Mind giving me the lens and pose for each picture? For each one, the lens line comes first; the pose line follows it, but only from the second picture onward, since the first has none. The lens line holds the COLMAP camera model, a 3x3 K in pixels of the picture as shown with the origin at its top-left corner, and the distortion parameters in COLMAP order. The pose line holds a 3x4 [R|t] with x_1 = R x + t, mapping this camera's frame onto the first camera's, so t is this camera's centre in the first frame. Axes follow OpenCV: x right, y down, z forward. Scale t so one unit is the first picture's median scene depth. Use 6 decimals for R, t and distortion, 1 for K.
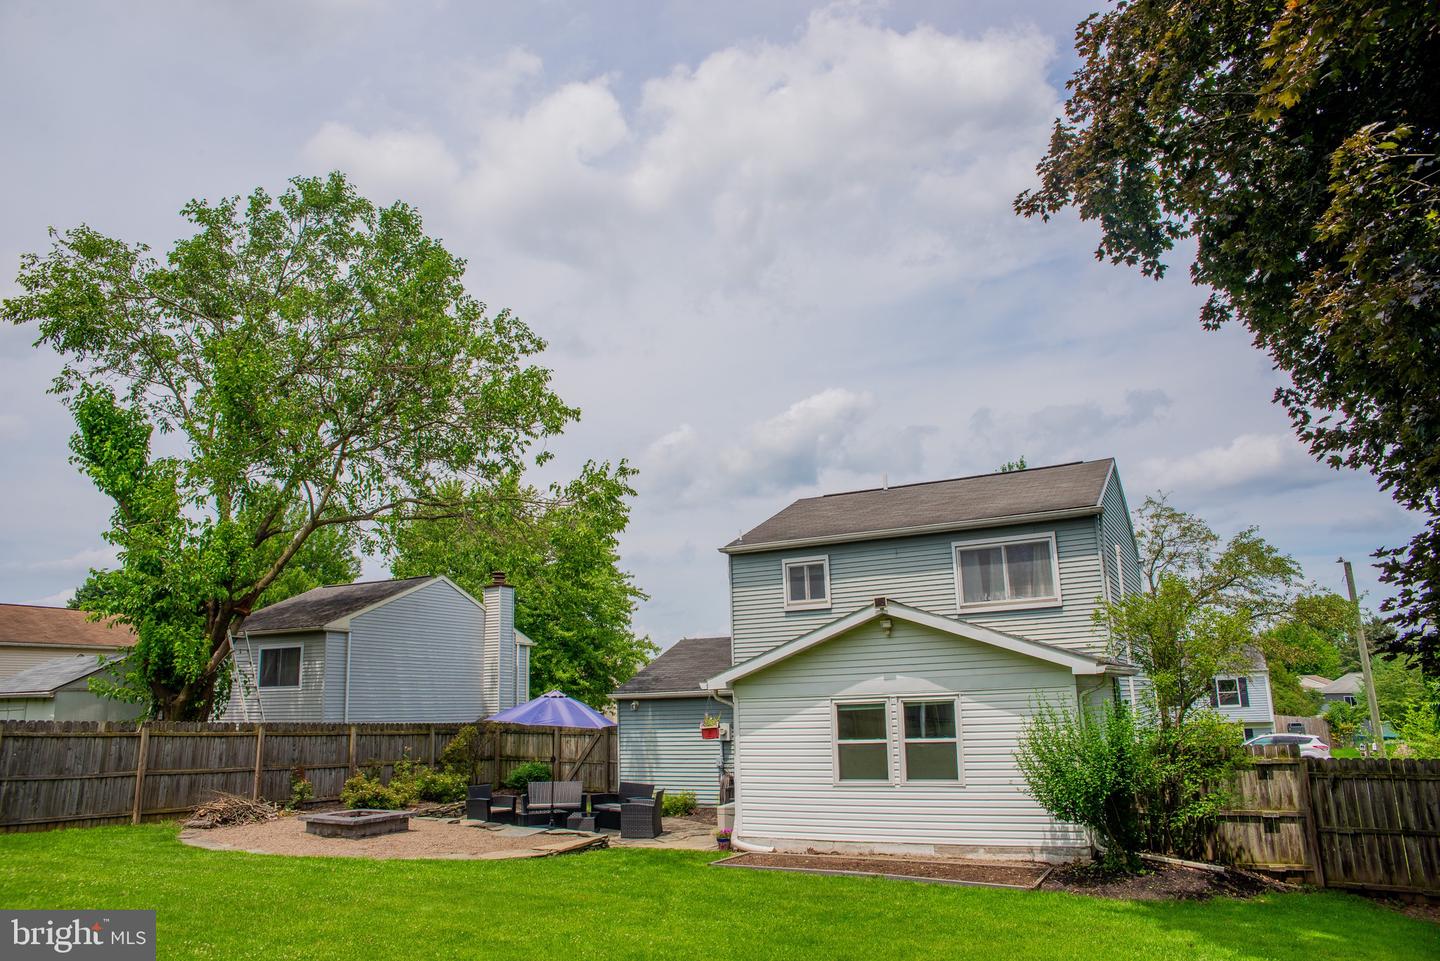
lens RADIAL K [[977.1, 0, 716.1], [0, 977.1, 477.0], [0, 0, 1]] dist [-0.068394, 0.010767]
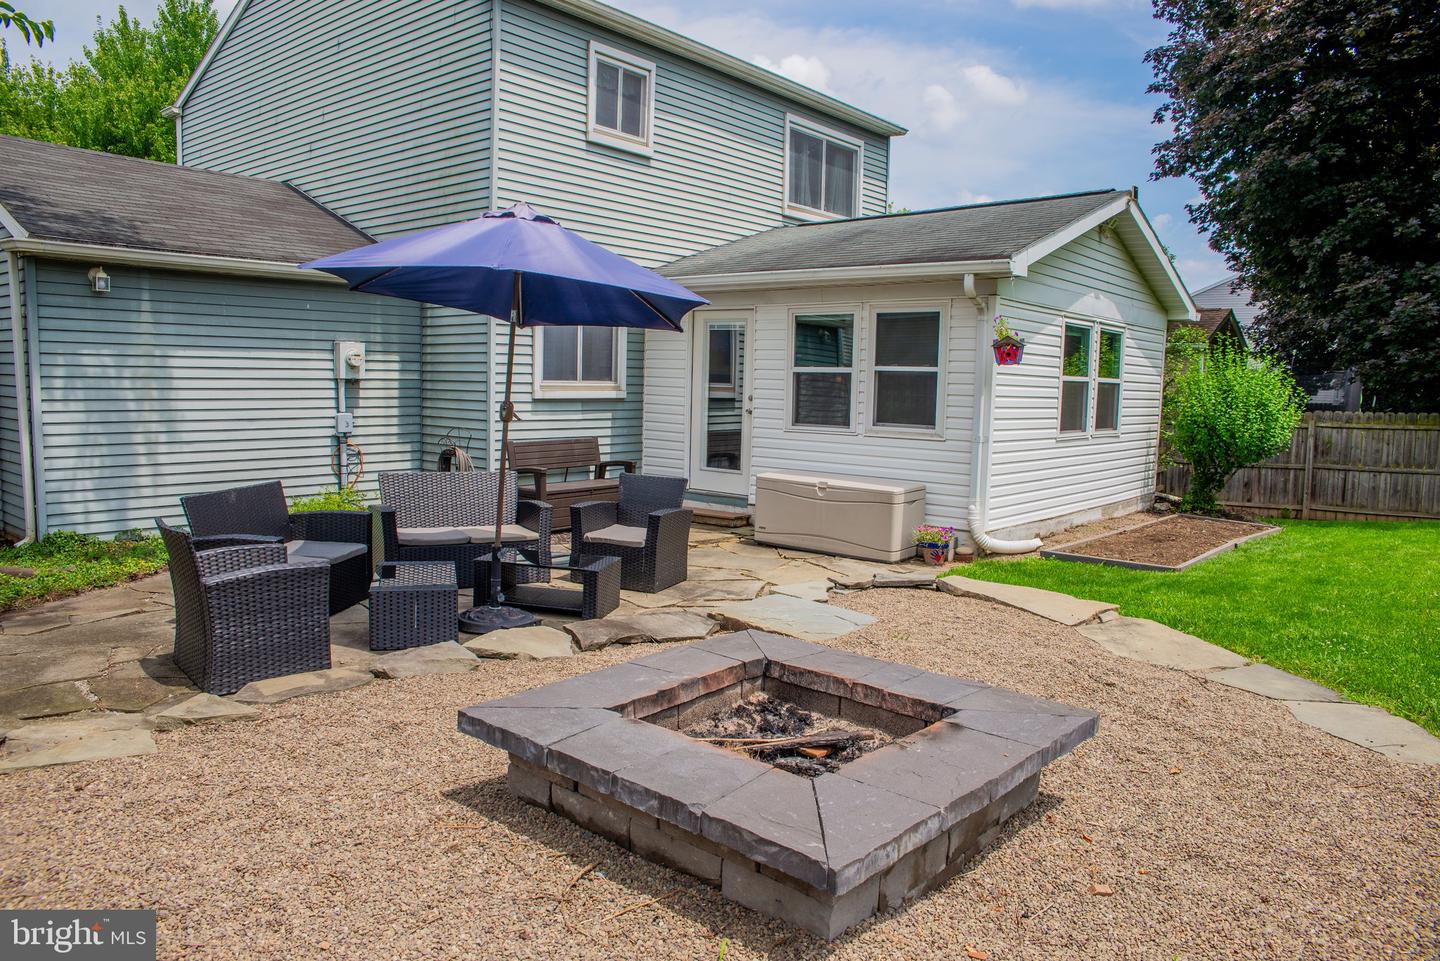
lens RADIAL K [[977.1, 0, 722.4], [0, 977.1, 479.4], [0, 0, 1]] dist [-0.068394, 0.010767]
pose [[0.224575, -0.064986, 0.972287, -0.605757], [-0.252201, 0.959901, 0.122411, 0.322672], [-0.941255, -0.272702, 0.199180, 1.086561]]
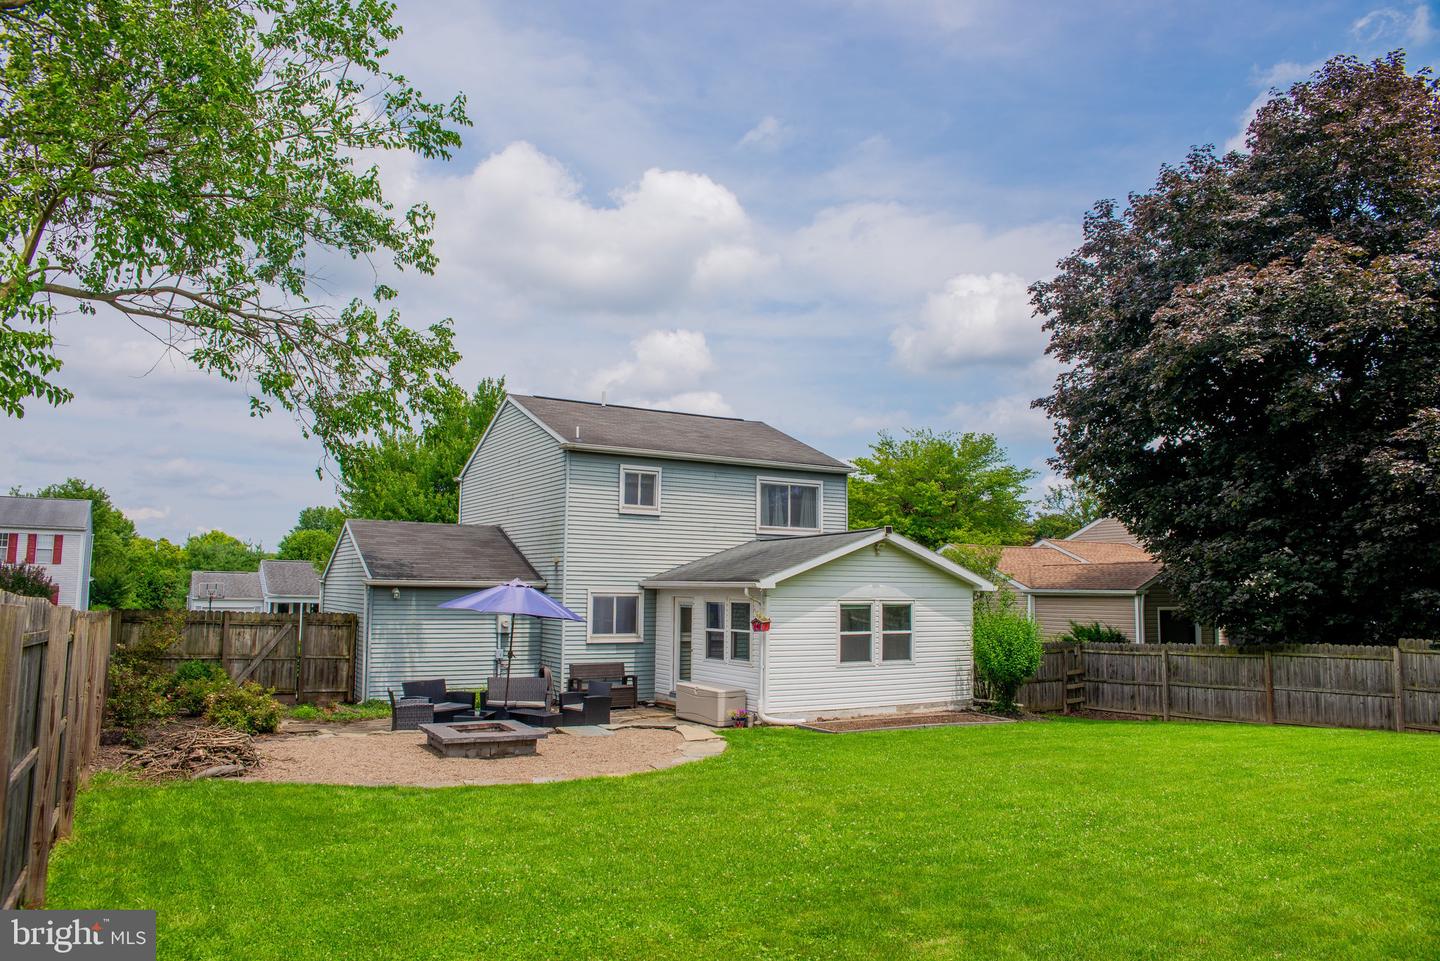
lens RADIAL K [[977.1, 0, 713.5], [0, 977.1, 475.4], [0, 0, 1]] dist [-0.068394, 0.010767]
pose [[0.526140, 0.131731, 0.840133, -1.080076], [-0.219008, 0.975595, -0.015815, 0.128642], [-0.821713, -0.175675, 0.542150, 0.485510]]
